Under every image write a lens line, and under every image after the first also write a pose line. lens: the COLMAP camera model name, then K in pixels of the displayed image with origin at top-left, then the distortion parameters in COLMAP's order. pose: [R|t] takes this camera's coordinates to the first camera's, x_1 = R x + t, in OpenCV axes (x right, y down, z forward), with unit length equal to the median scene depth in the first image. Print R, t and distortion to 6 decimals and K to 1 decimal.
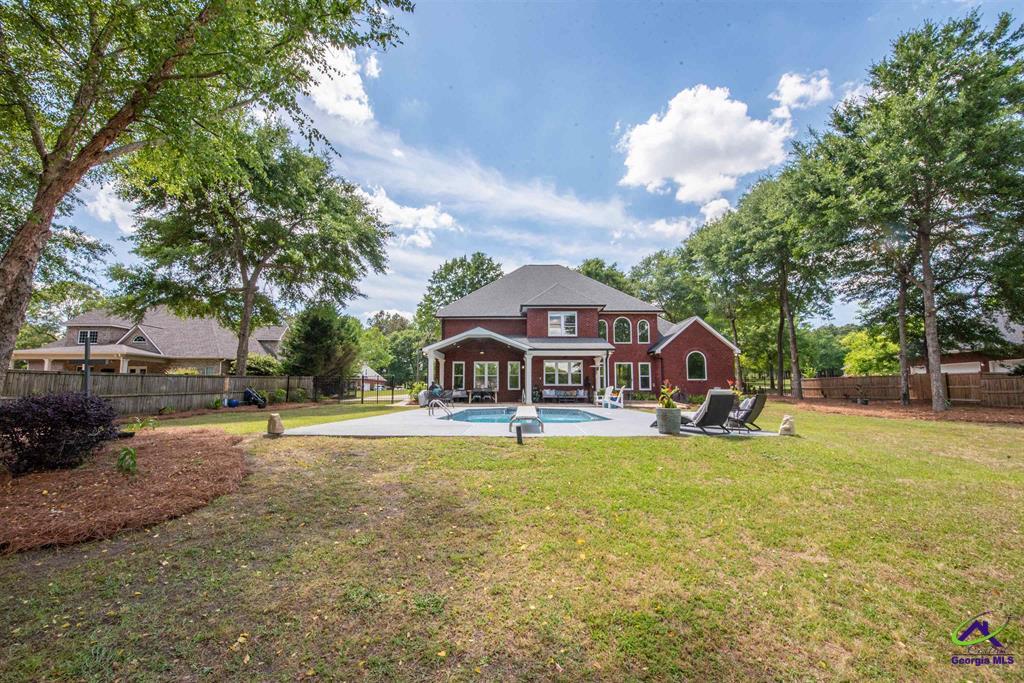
lens RADIAL K [[421.8, 0, 505.0], [0, 421.8, 349.6], [0, 0, 1]] dist [-0.008538, -0.005949]
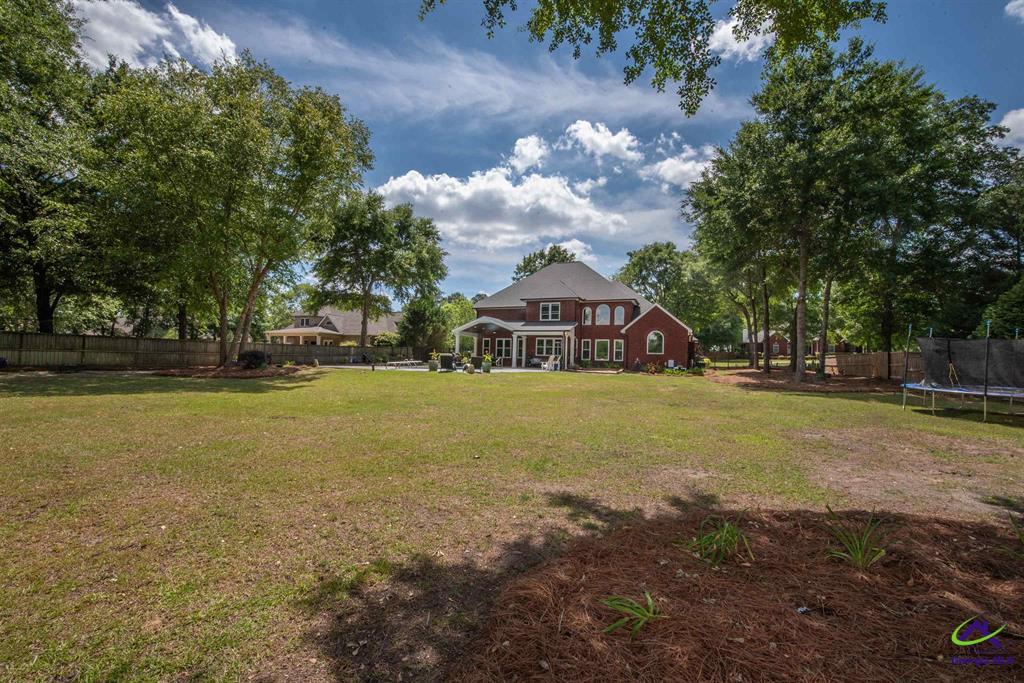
lens RADIAL K [[421.8, 0, 505.0], [0, 421.8, 349.6], [0, 0, 1]] dist [-0.008538, -0.005949]
pose [[0.921246, 0.014627, -0.388705, 0.528178], [0.010142, 0.998050, 0.061592, -0.022565], [0.388848, -0.060683, 0.919301, -0.332672]]
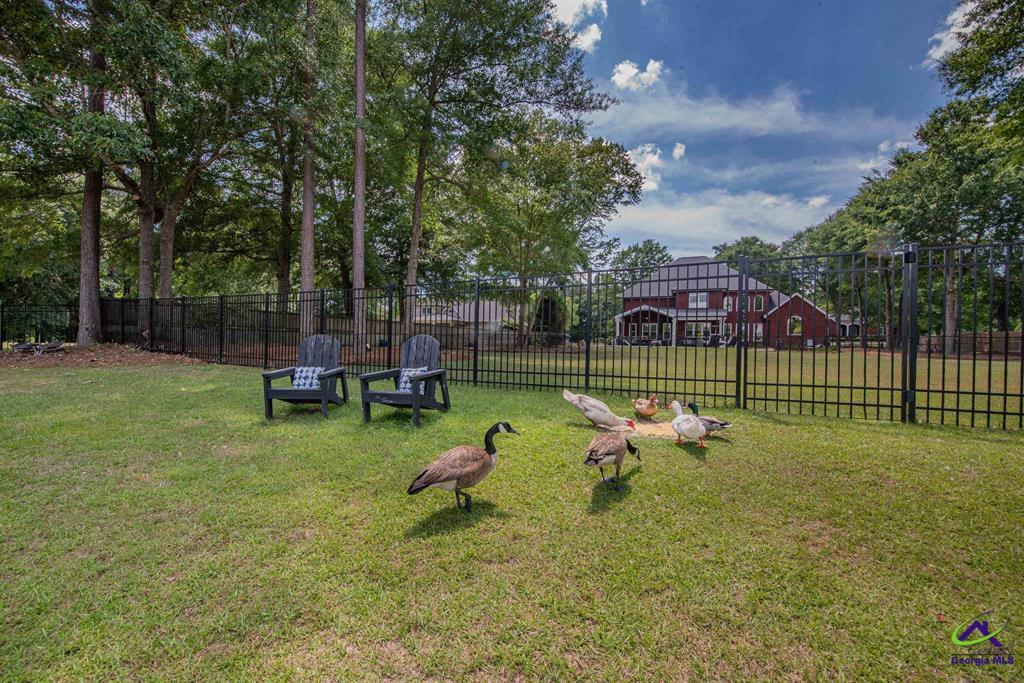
lens RADIAL K [[421.8, 0, 505.0], [0, 421.8, 349.6], [0, 0, 1]] dist [-0.008538, -0.005949]
pose [[0.921857, 0.018651, -0.387082, 0.077275], [0.018618, 0.995556, 0.092310, -0.033694], [0.387083, -0.092303, 0.917413, -0.790878]]
